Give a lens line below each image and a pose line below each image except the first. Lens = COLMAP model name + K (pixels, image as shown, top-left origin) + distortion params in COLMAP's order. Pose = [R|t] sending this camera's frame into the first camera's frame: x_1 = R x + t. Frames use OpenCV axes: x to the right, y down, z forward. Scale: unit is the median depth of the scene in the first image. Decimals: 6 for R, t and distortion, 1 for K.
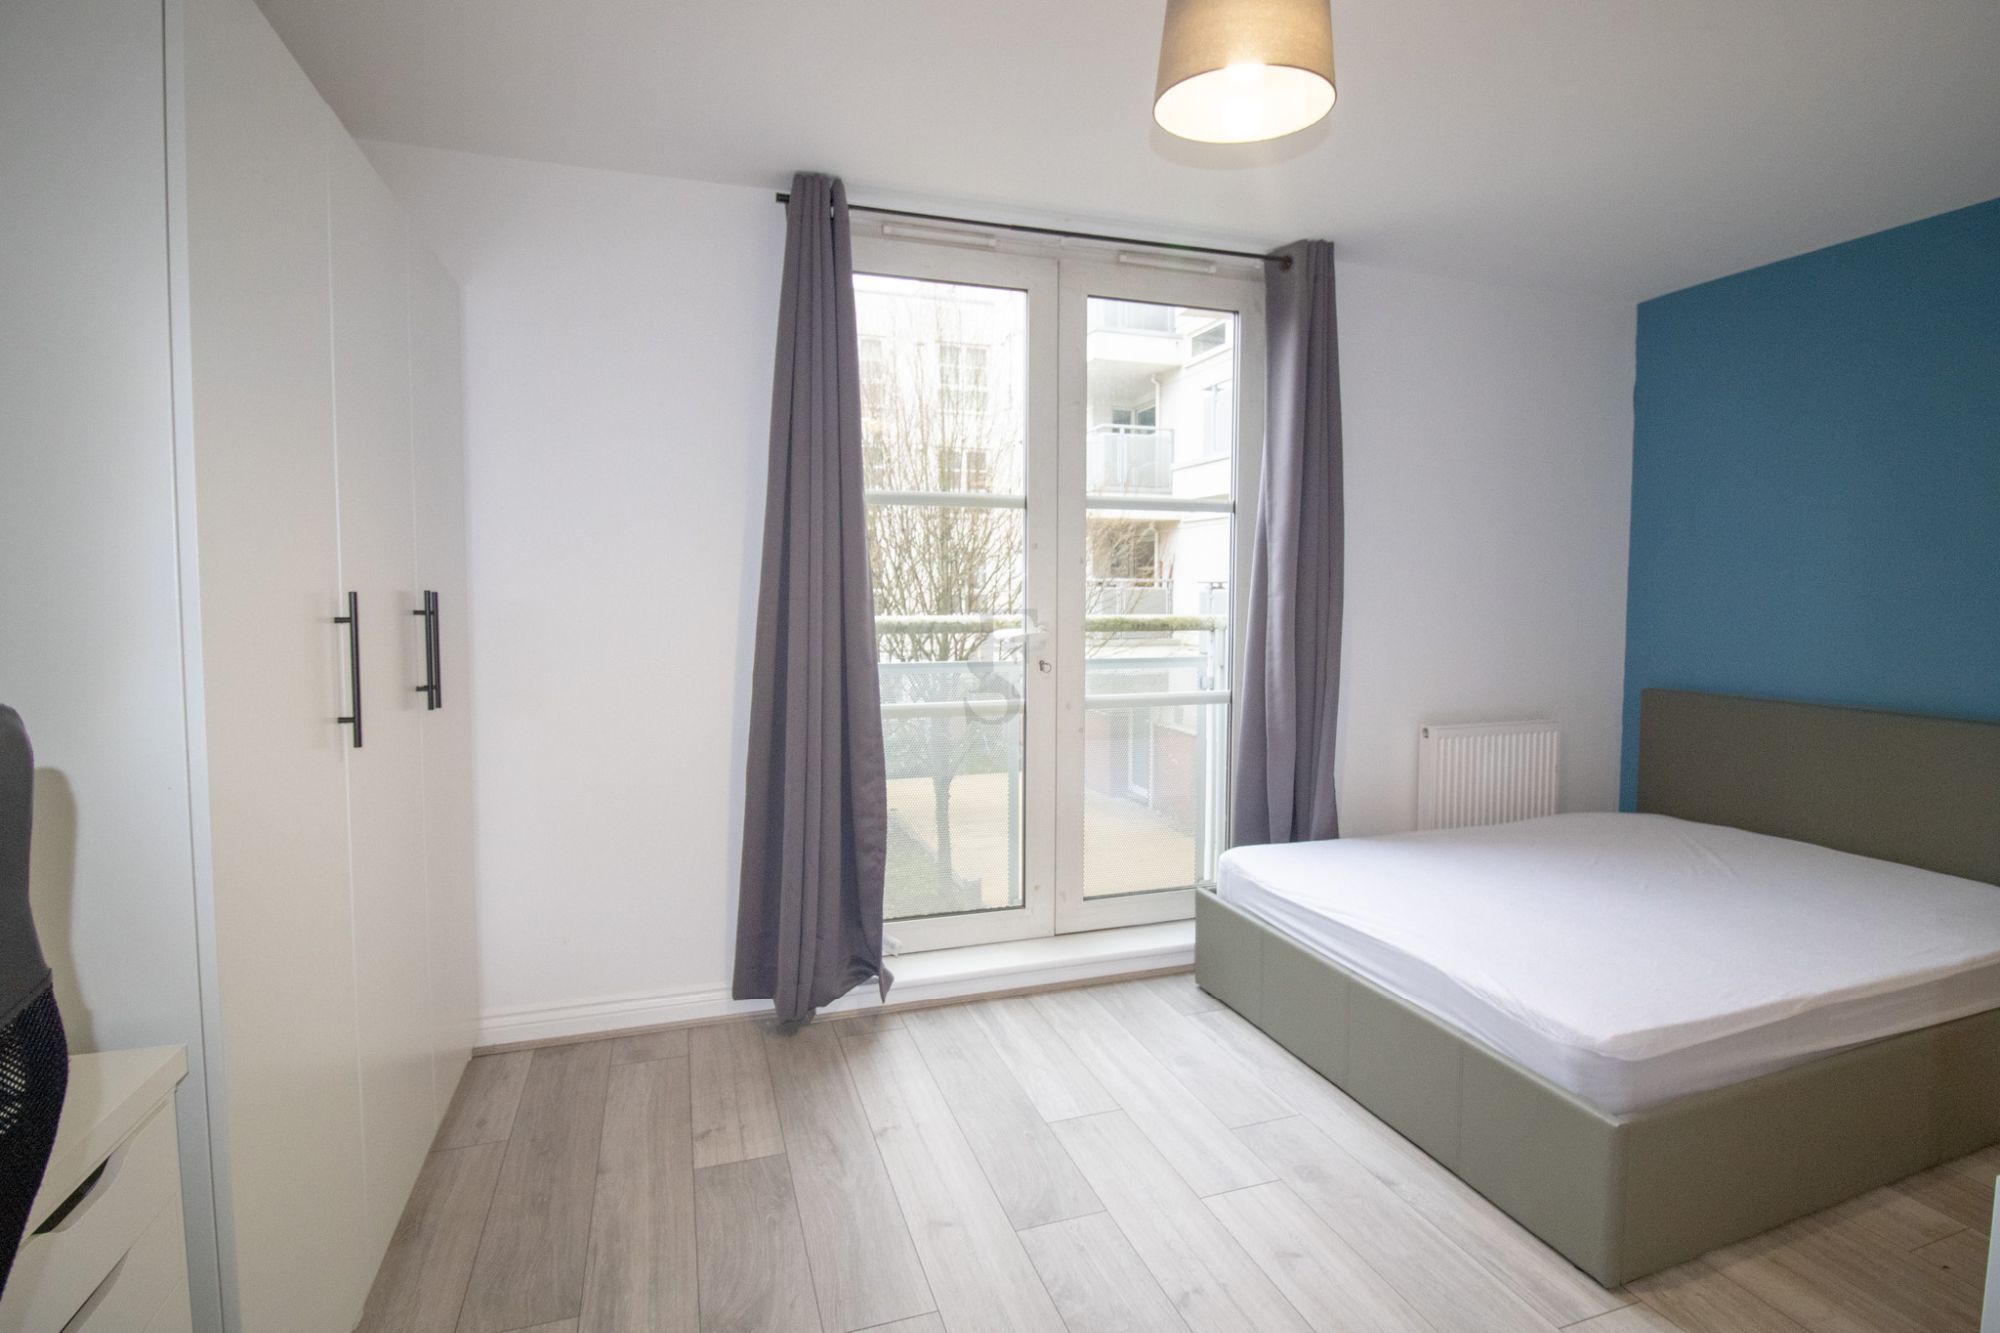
lens RADIAL K [[969.0, 0, 1001.8], [0, 969.0, 660.6], [0, 0, 1]] dist [0.009456, -0.000575]
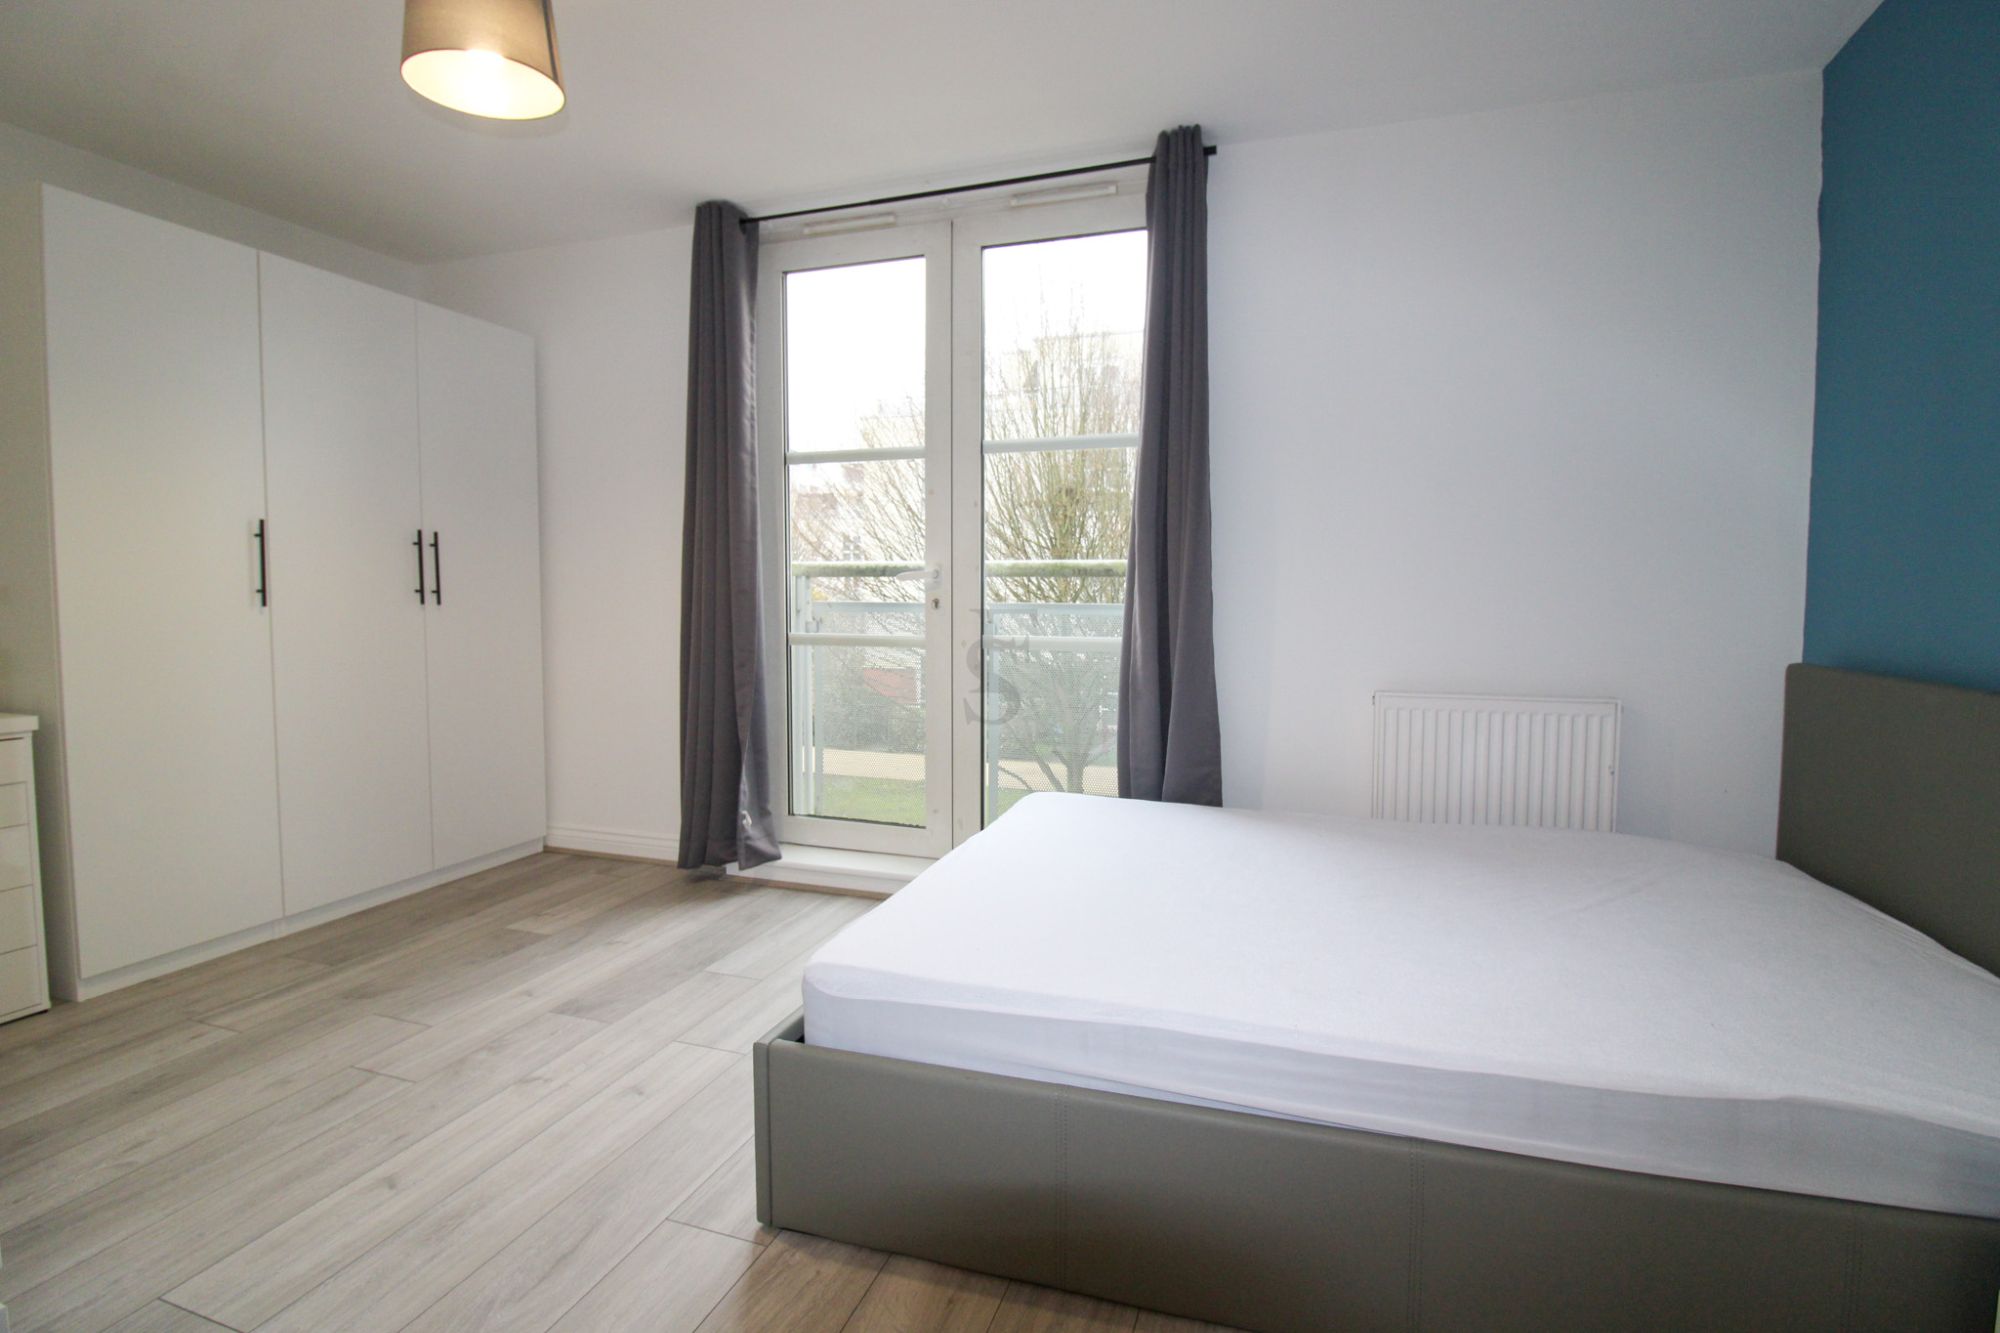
lens RADIAL K [[969.0, 0, 1055.0], [0, 969.0, 655.1], [0, 0, 1]] dist [0.009456, -0.000575]
pose [[0.792824, 0.043544, -0.607893, 0.863854], [-0.047964, 0.998809, 0.008990, 0.049847], [0.607560, 0.022029, 0.793968, 0.251723]]
